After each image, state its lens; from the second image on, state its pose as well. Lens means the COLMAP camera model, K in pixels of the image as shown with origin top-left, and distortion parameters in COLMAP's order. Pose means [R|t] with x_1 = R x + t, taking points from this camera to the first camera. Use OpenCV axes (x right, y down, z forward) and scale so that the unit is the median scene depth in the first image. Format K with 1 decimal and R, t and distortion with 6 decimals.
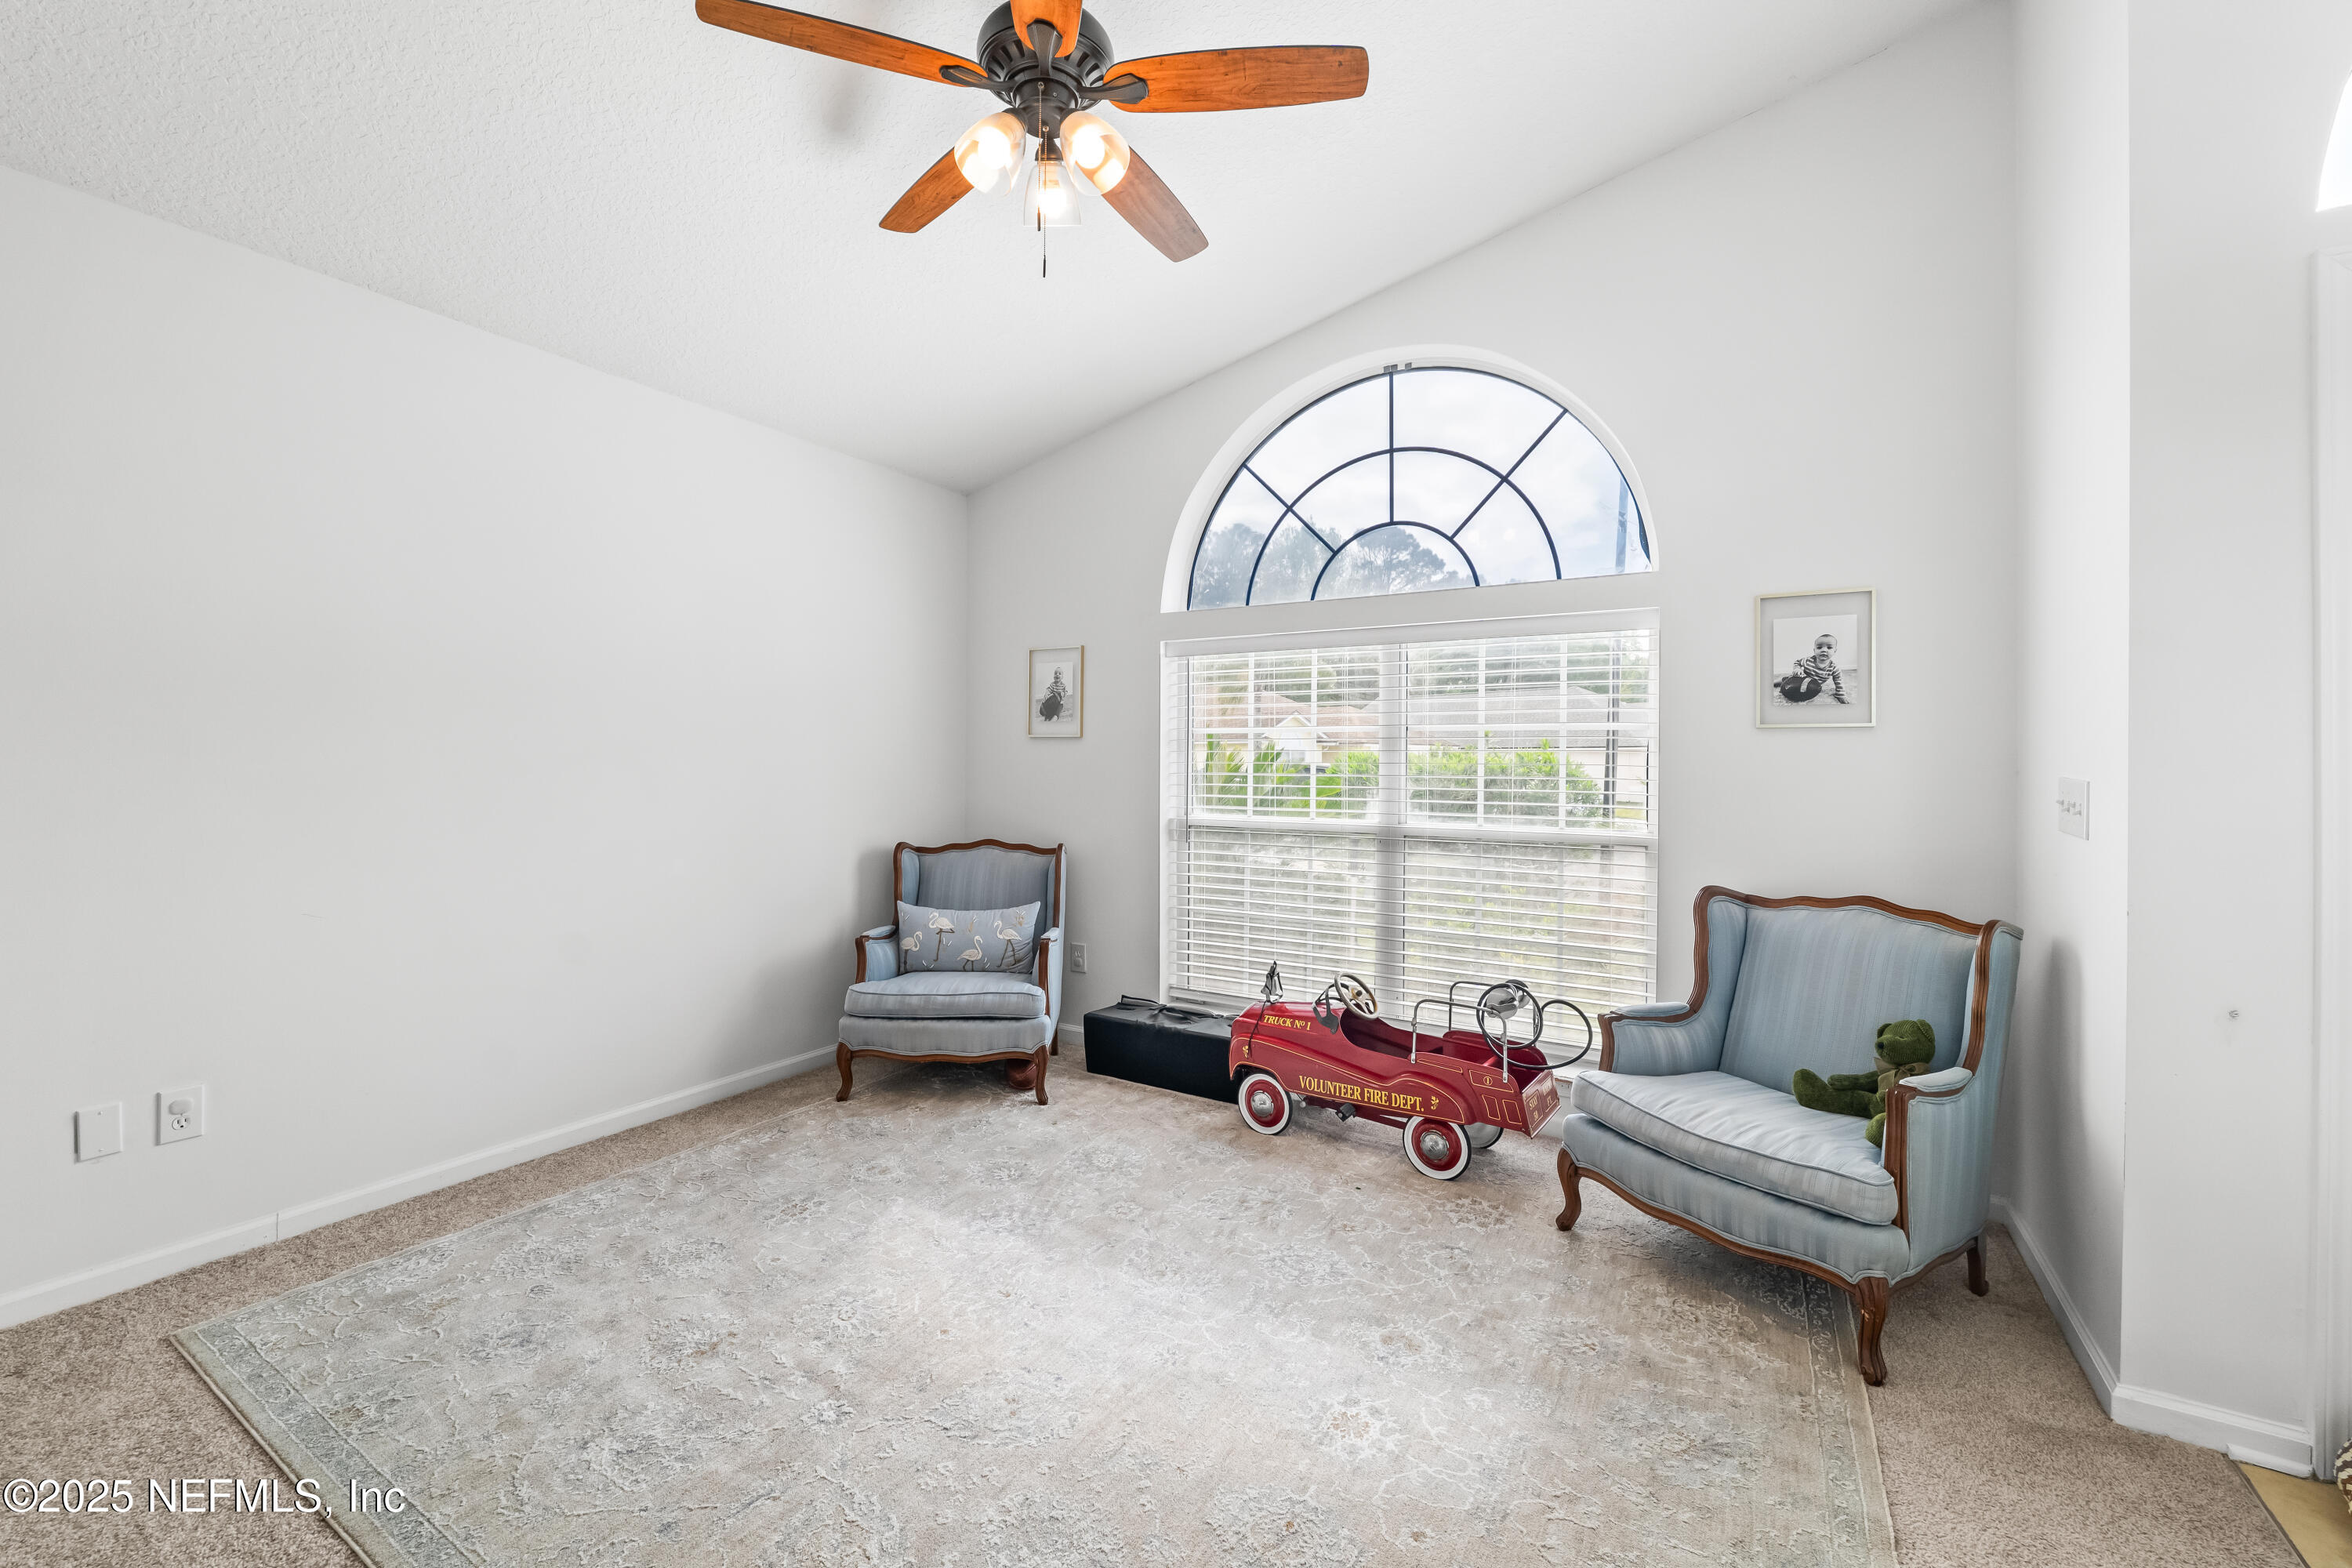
lens RADIAL K [[957.5, 0, 1161.1], [0, 957.5, 770.3], [0, 0, 1]] dist [-0.011098, 0.000067]
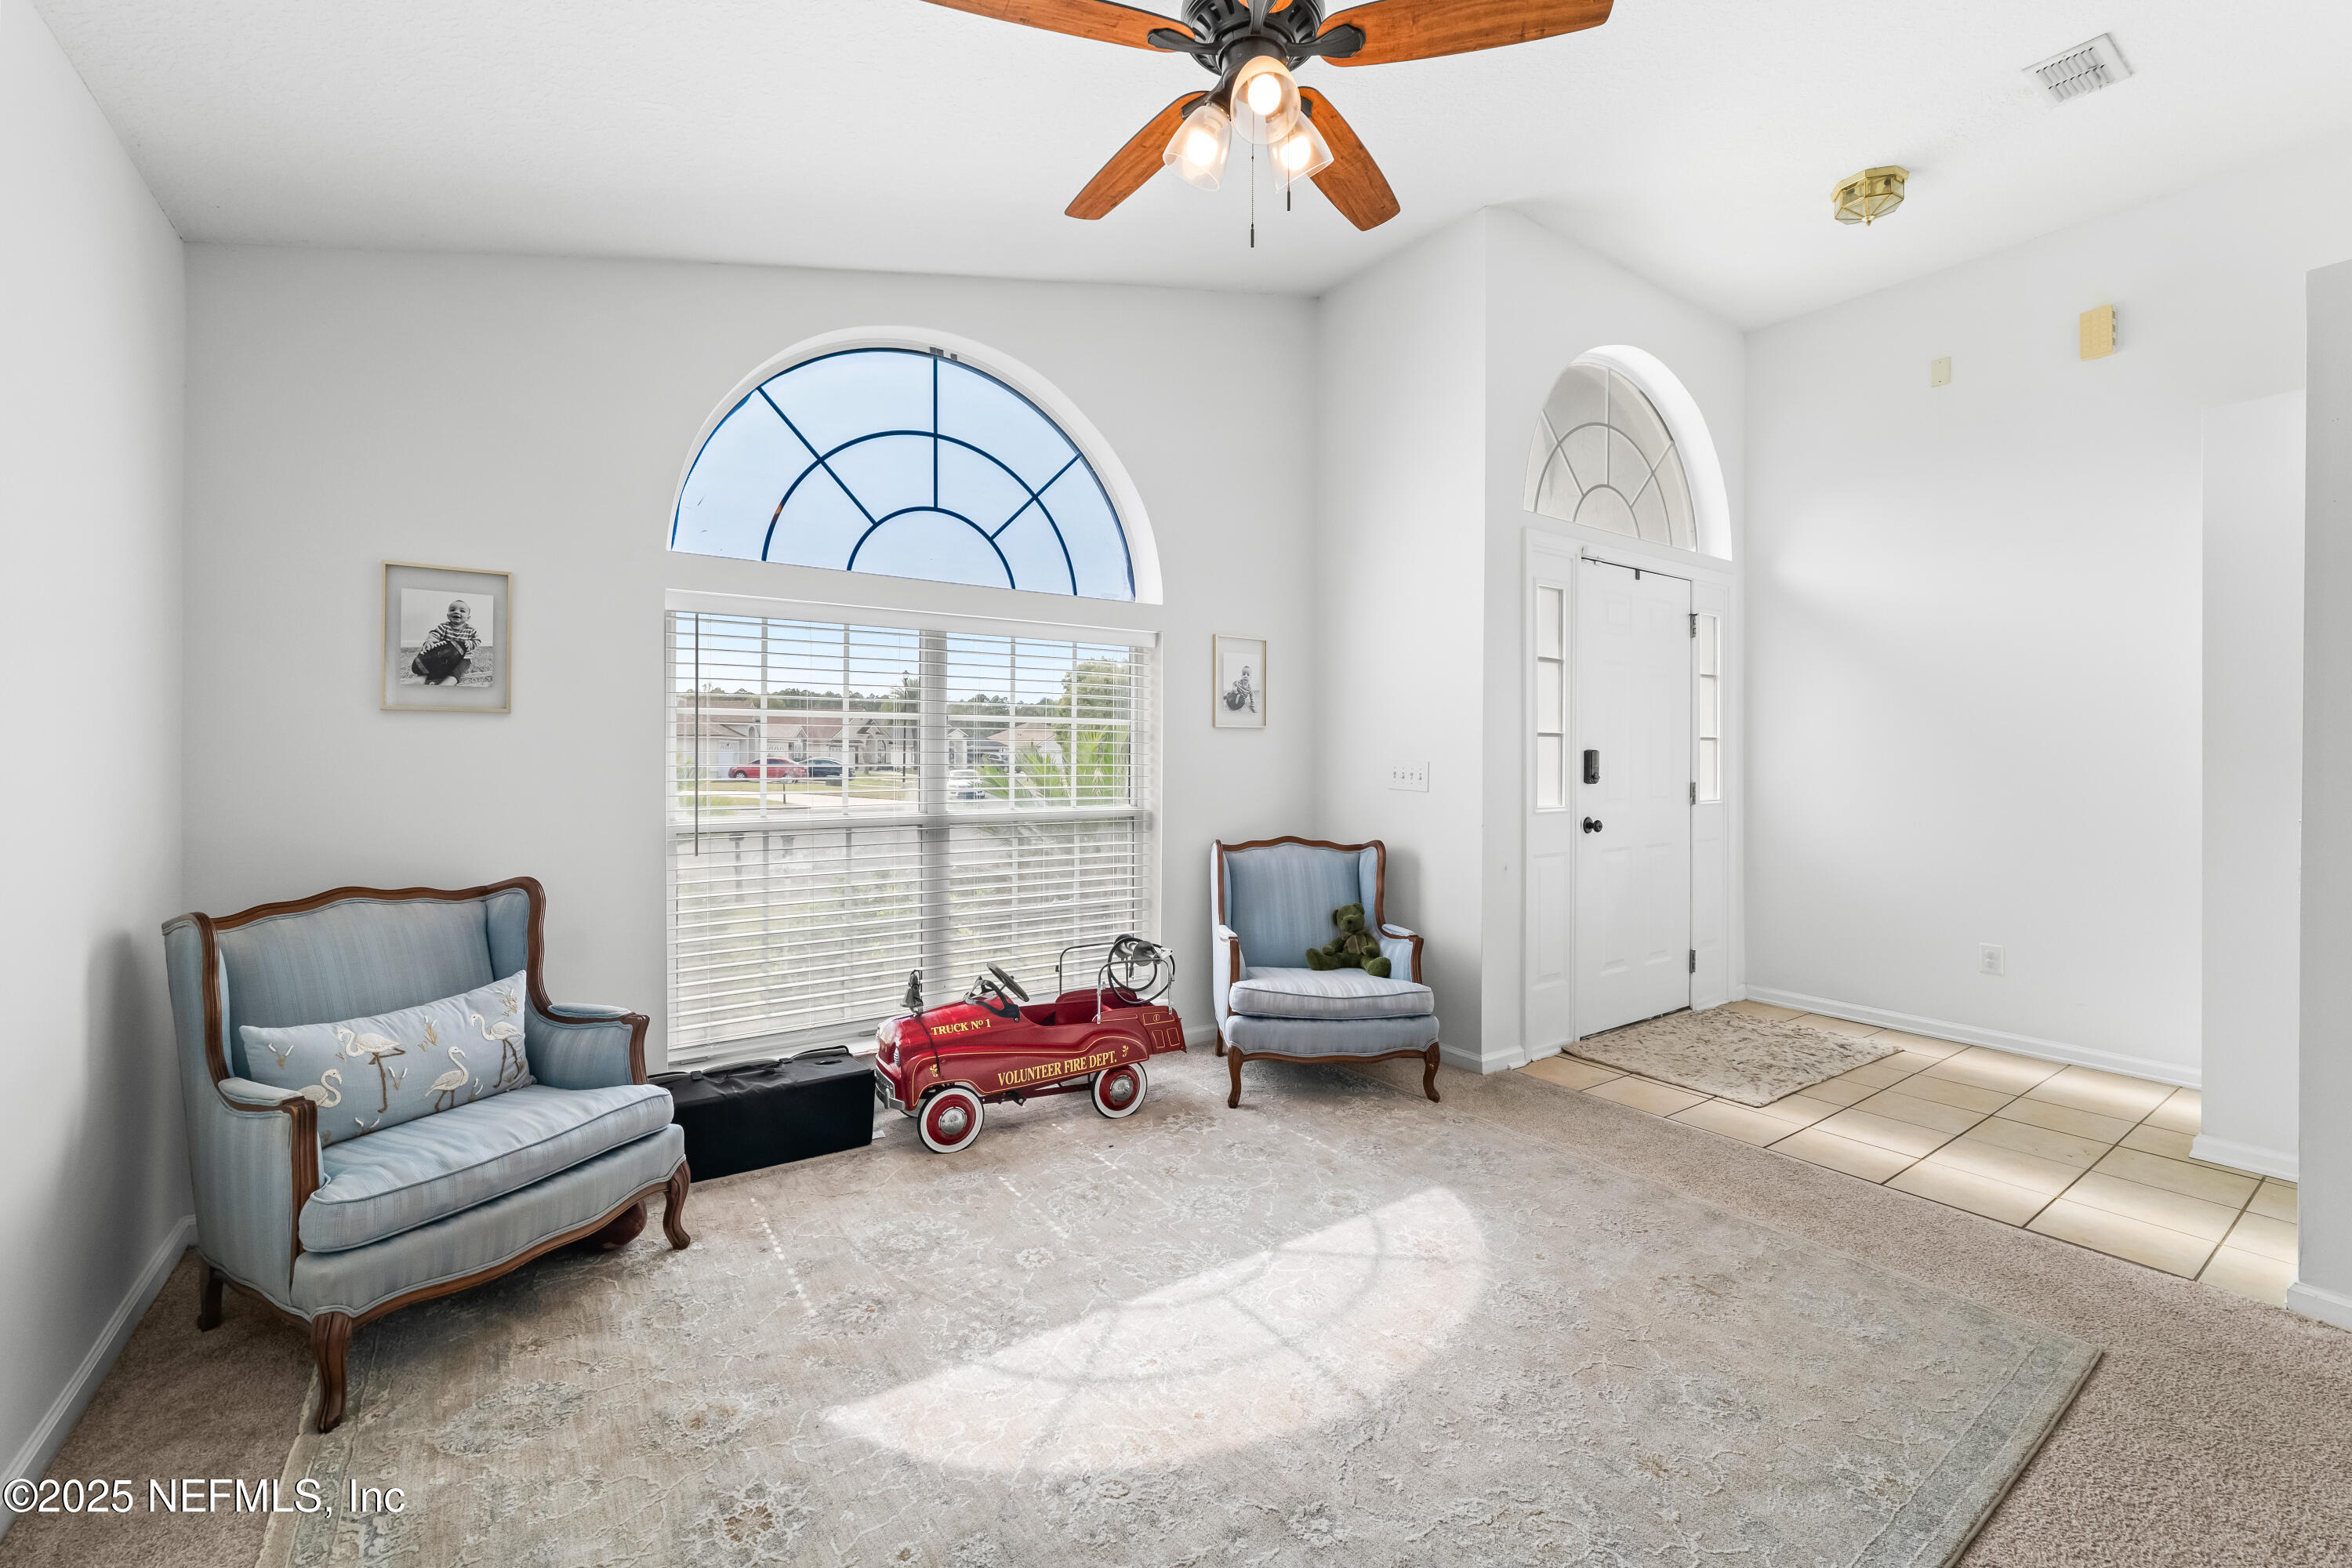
lens RADIAL K [[957.5, 0, 1161.1], [0, 957.5, 770.3], [0, 0, 1]] dist [-0.011098, 0.000067]
pose [[0.420504, -0.018300, 0.907106, -0.676069], [0.007885, 0.999833, 0.016515, -0.003980], [-0.907256, 0.000208, 0.420578, 0.450548]]
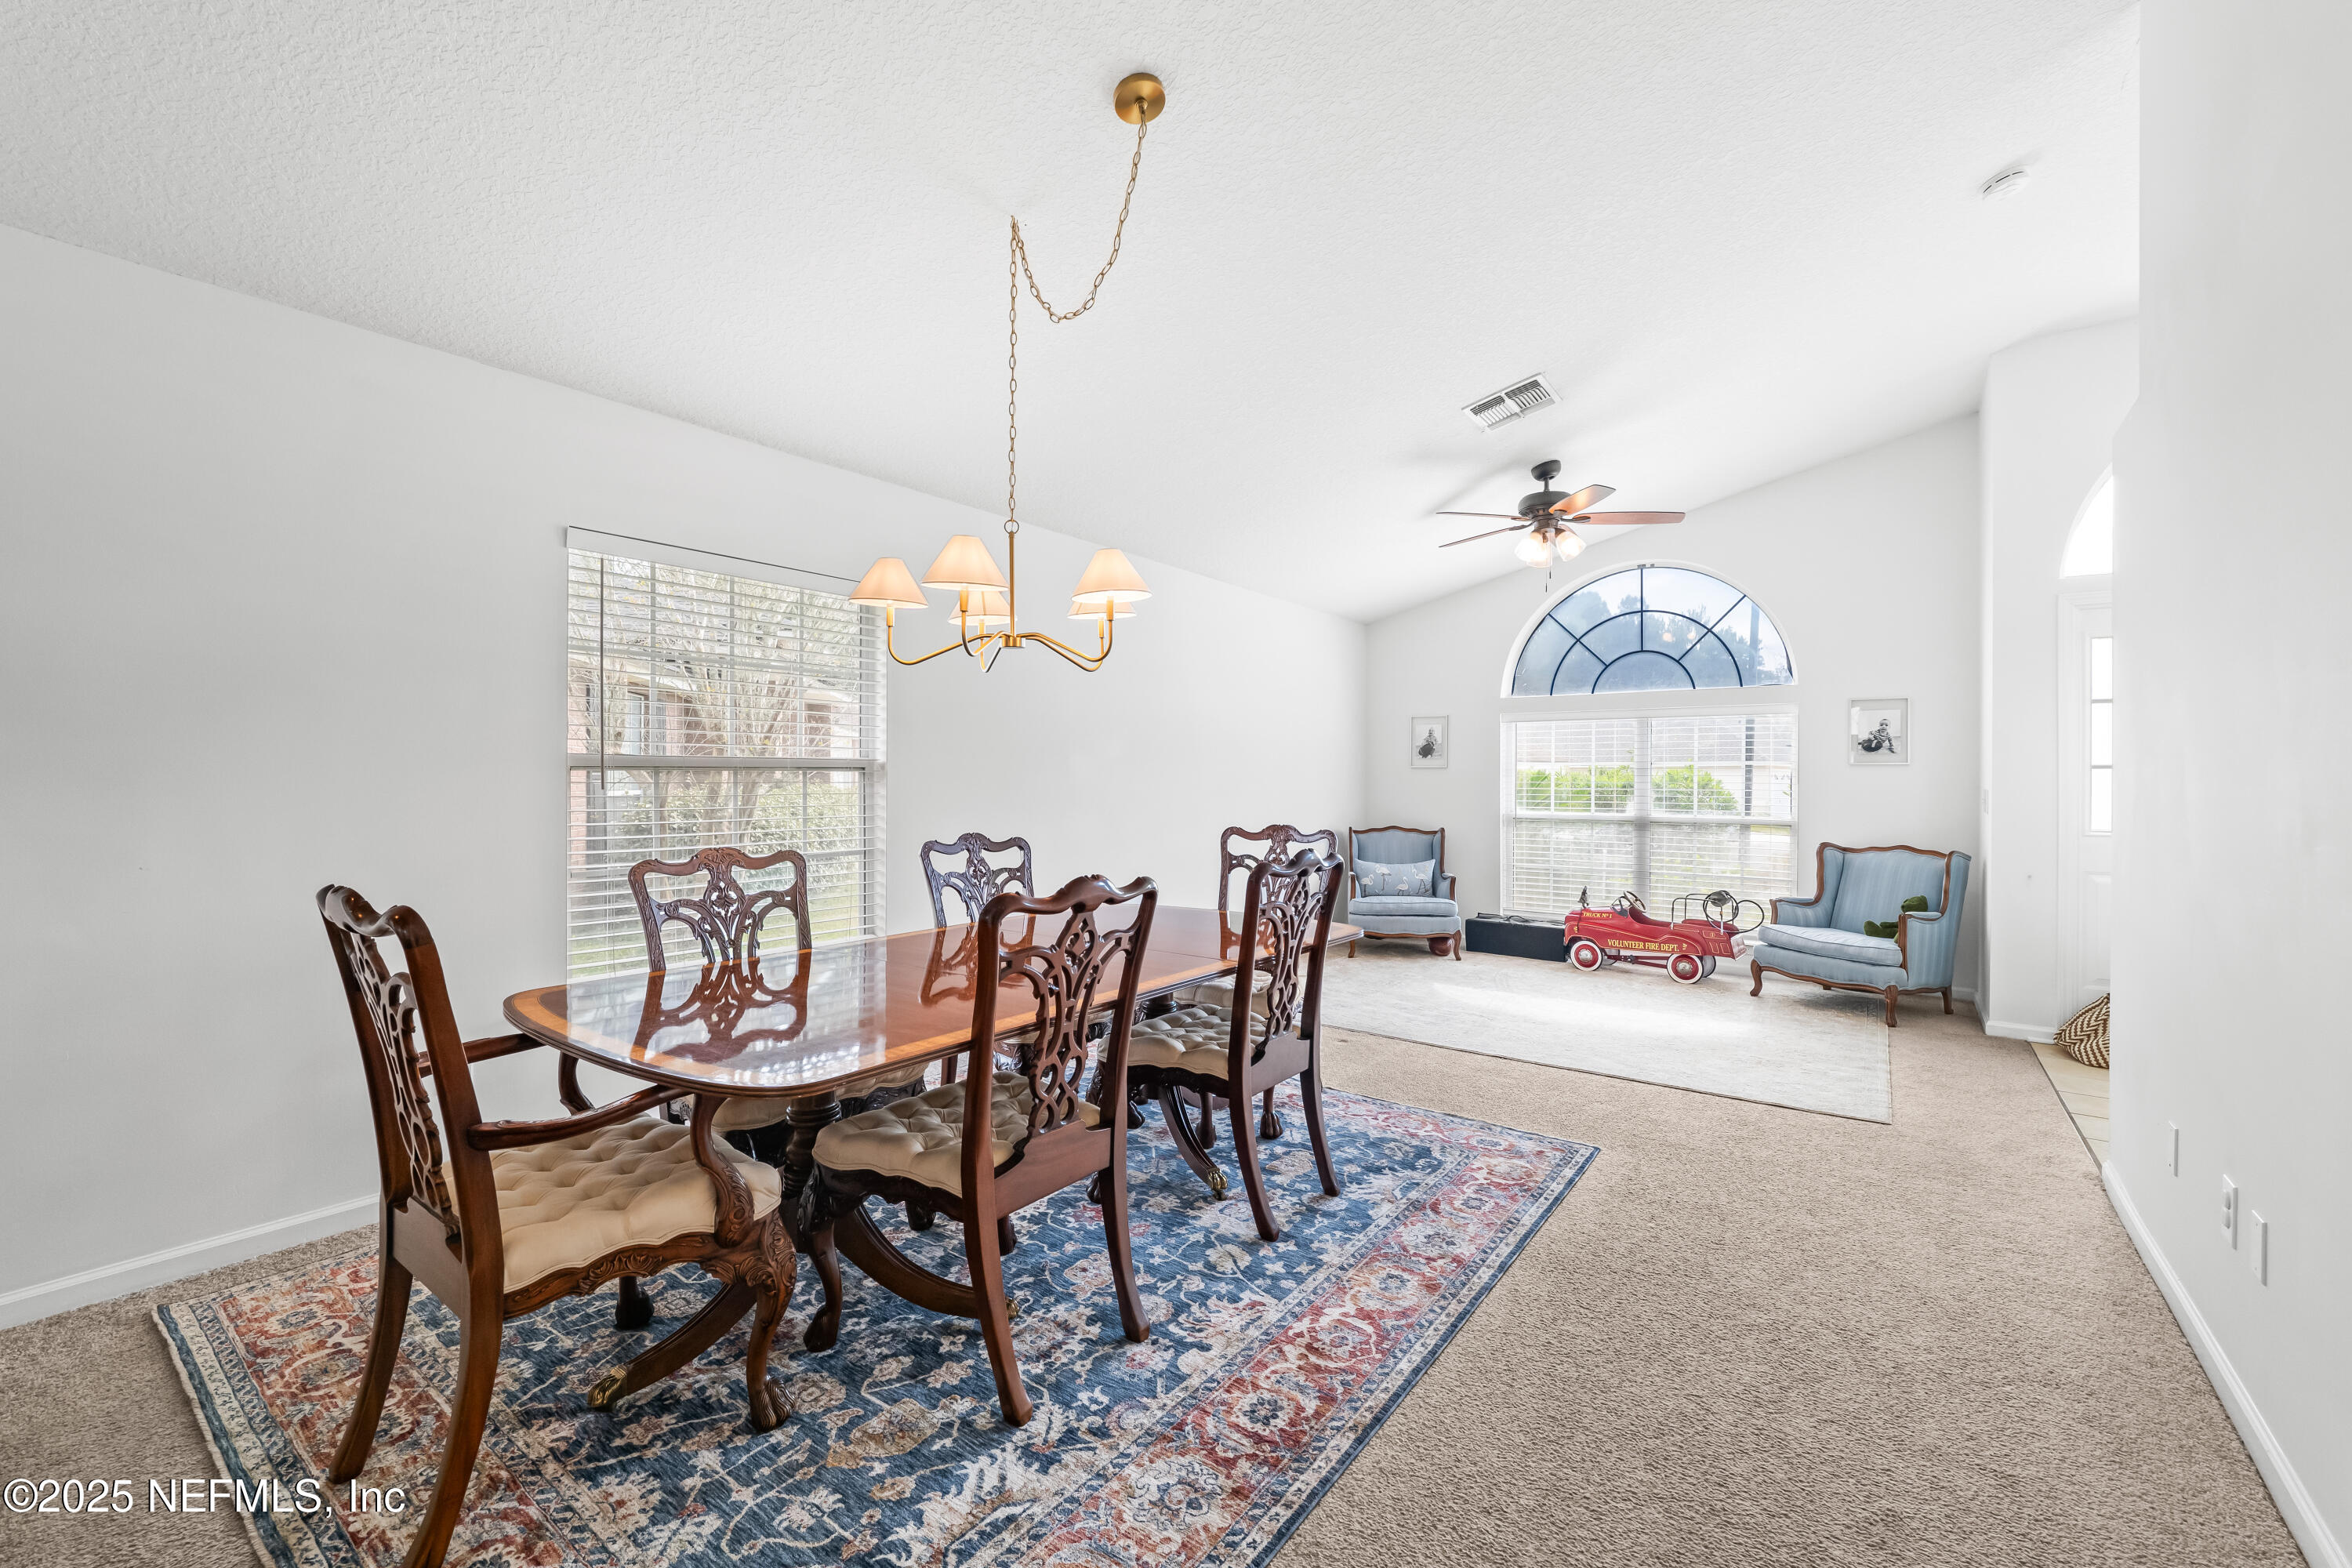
lens RADIAL K [[940.0, 0, 1176.0], [0, 940.0, 784.0], [0, 0, 1]] dist [-0.008944, -0.000178]
pose [[0.995579, -0.002303, -0.093895, -0.576849], [0.002102, 0.999995, -0.002242, -0.002412], [0.093900, 0.002035, 0.995580, -1.048324]]
